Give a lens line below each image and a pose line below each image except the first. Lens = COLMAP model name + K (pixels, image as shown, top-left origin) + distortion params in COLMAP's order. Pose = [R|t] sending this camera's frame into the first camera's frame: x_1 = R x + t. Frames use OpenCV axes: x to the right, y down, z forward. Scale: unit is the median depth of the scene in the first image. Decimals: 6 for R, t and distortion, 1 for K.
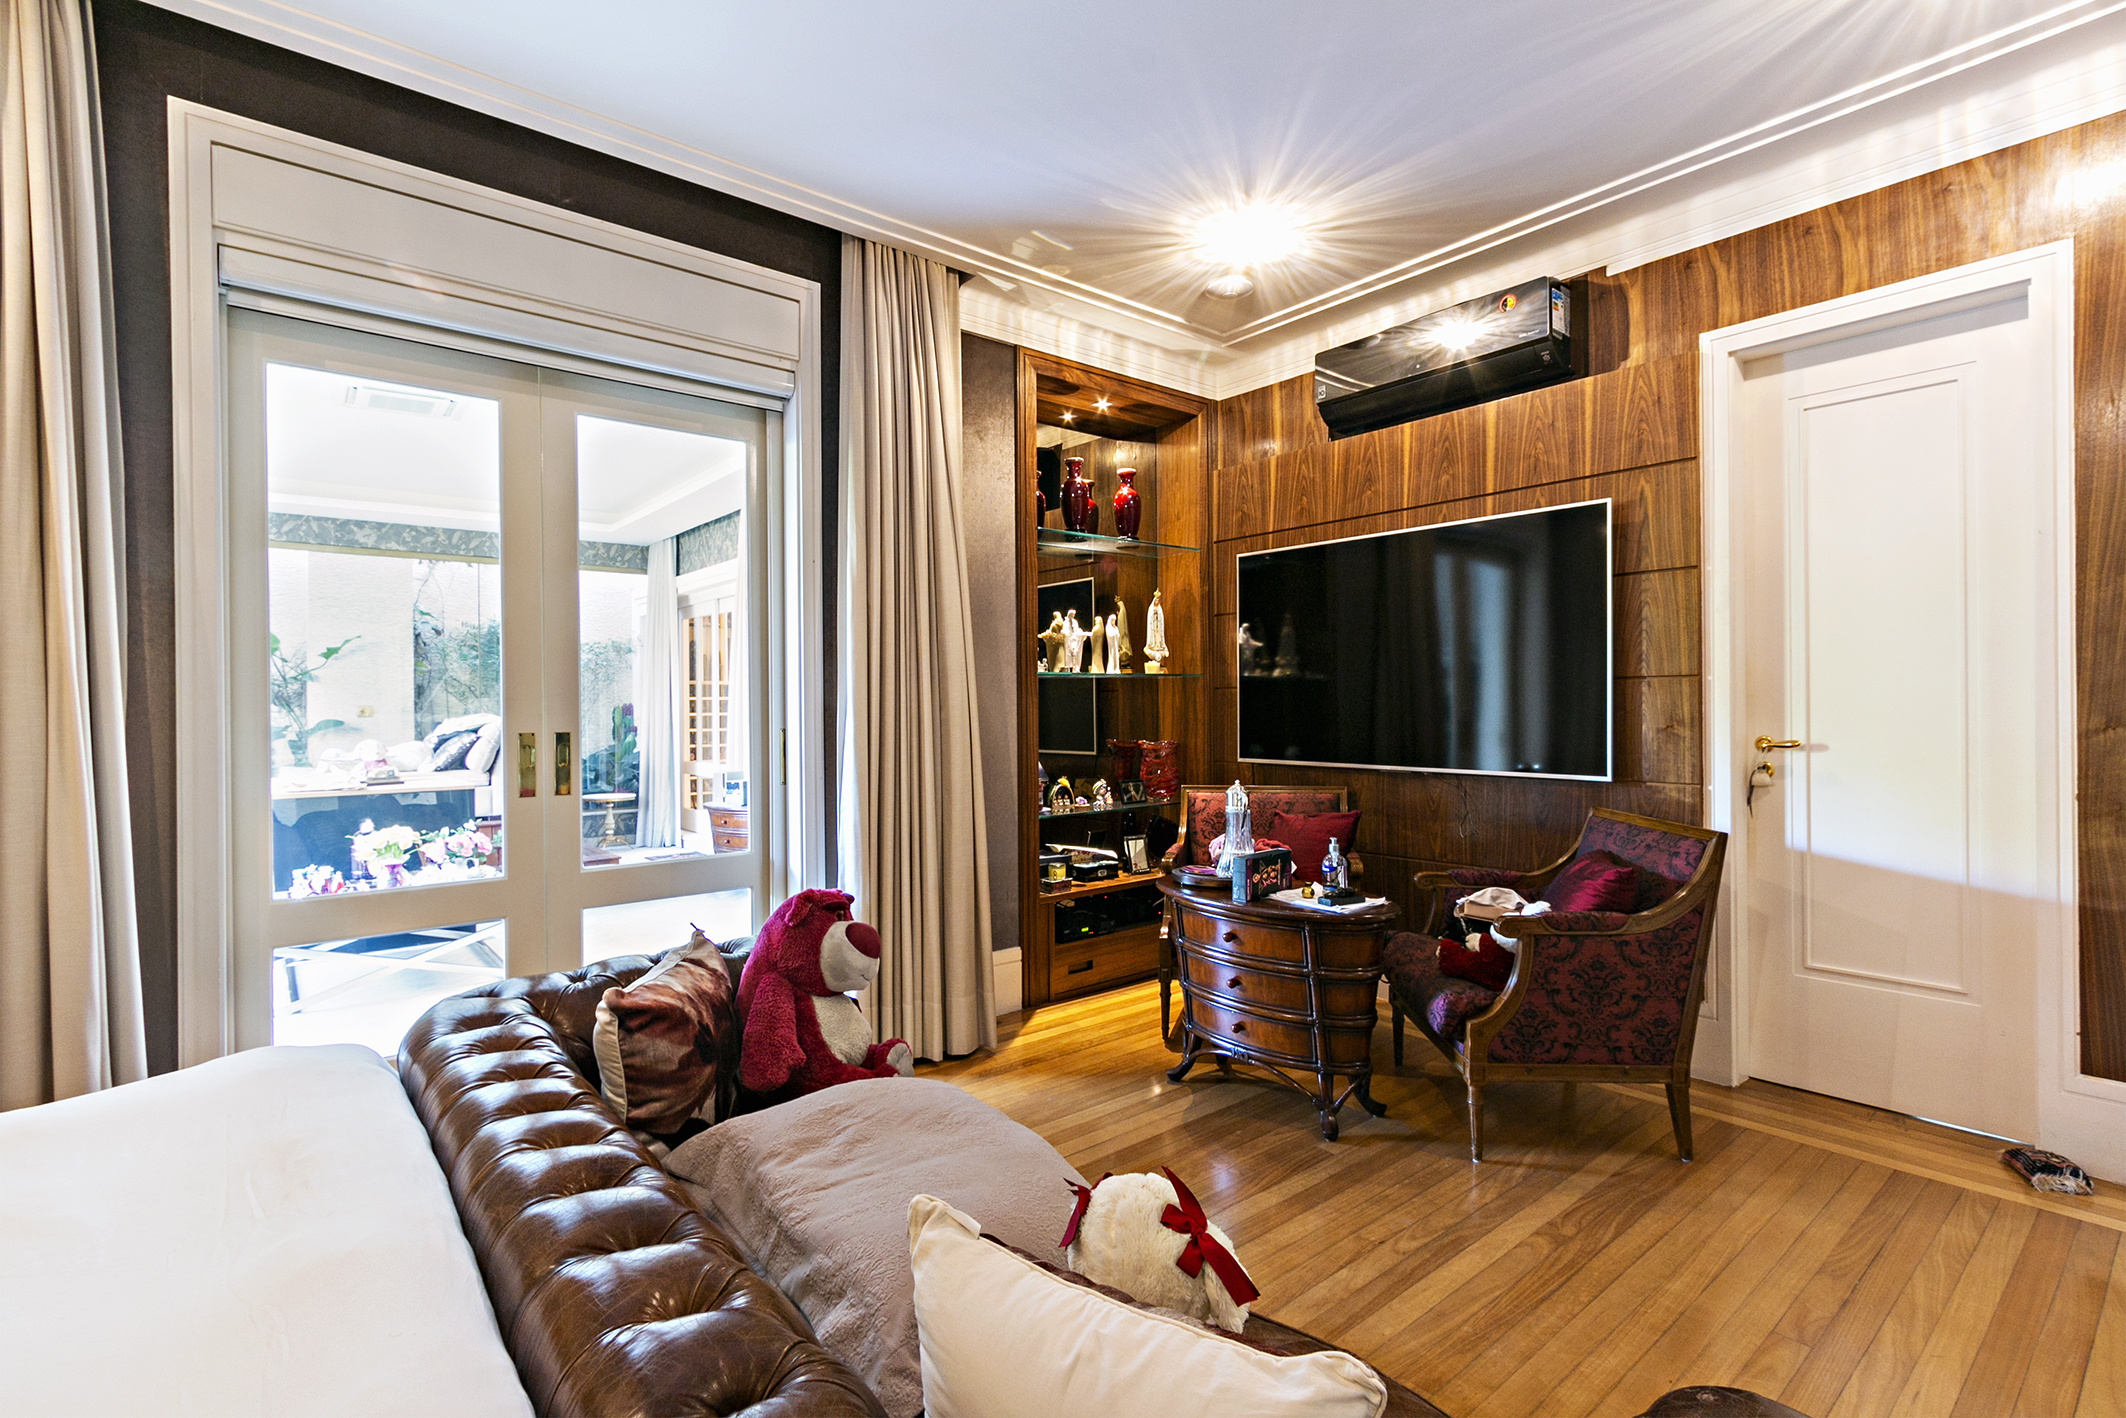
lens RADIAL K [[969.4, 0, 1046.5], [0, 969.4, 711.5], [0, 0, 1]] dist [0.005423, -0.000353]
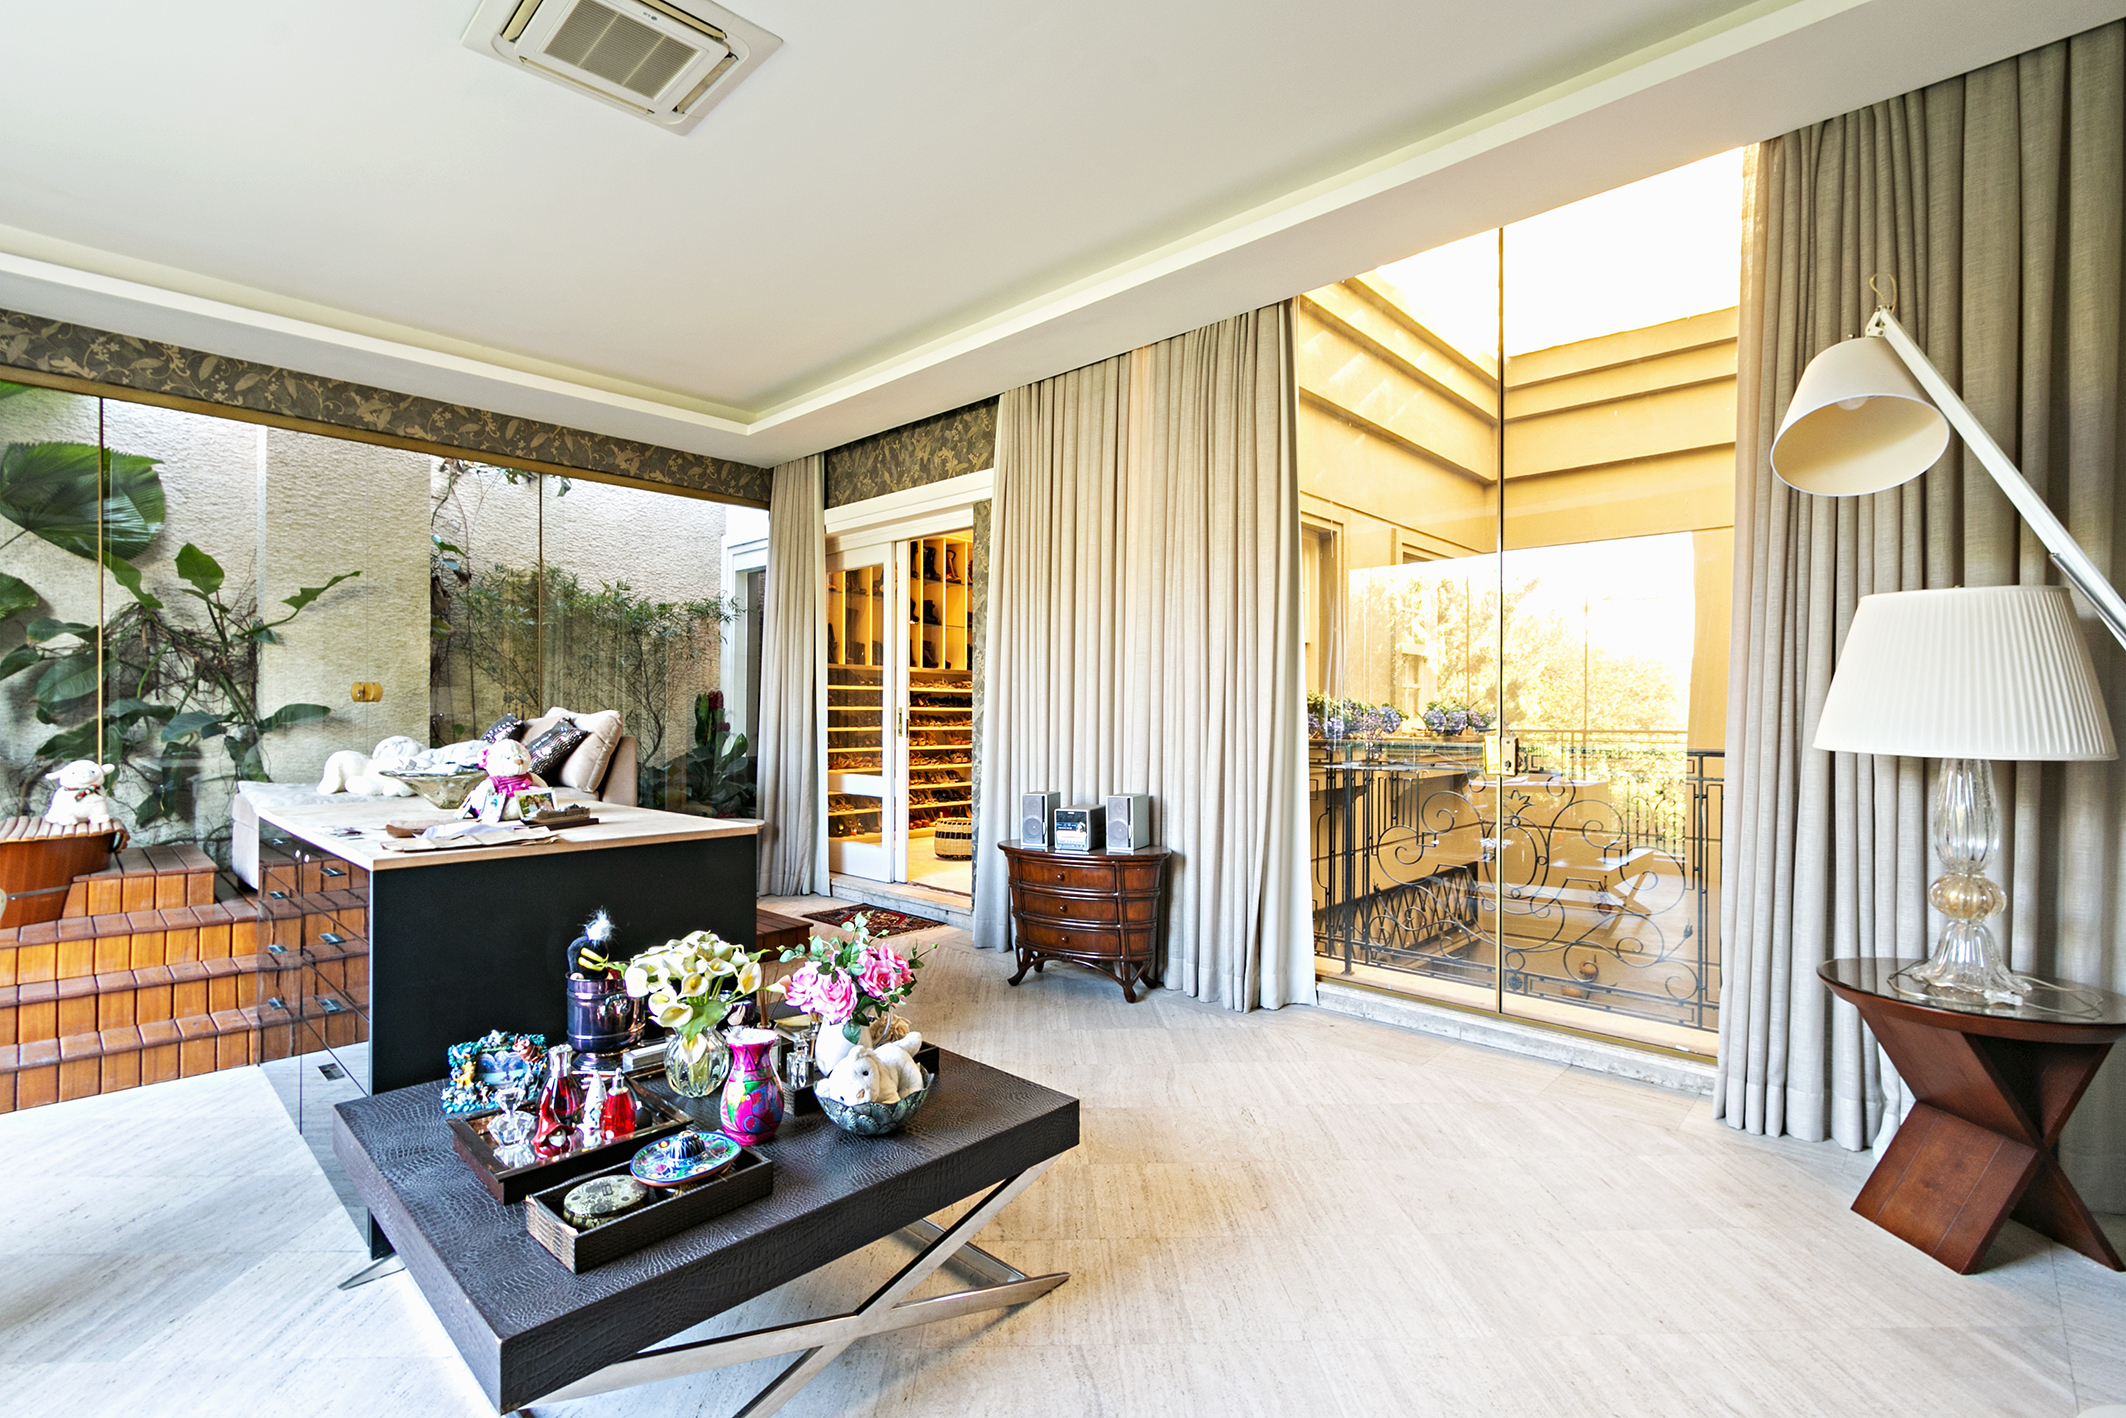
lens RADIAL K [[969.4, 0, 1079.5], [0, 969.4, 714.7], [0, 0, 1]] dist [0.005423, -0.000353]
pose [[0.991705, 0.013693, 0.127802, -0.316646], [-0.013397, 0.999905, -0.003178, 0.010149], [-0.127833, 0.001440, 0.991795, 0.310293]]
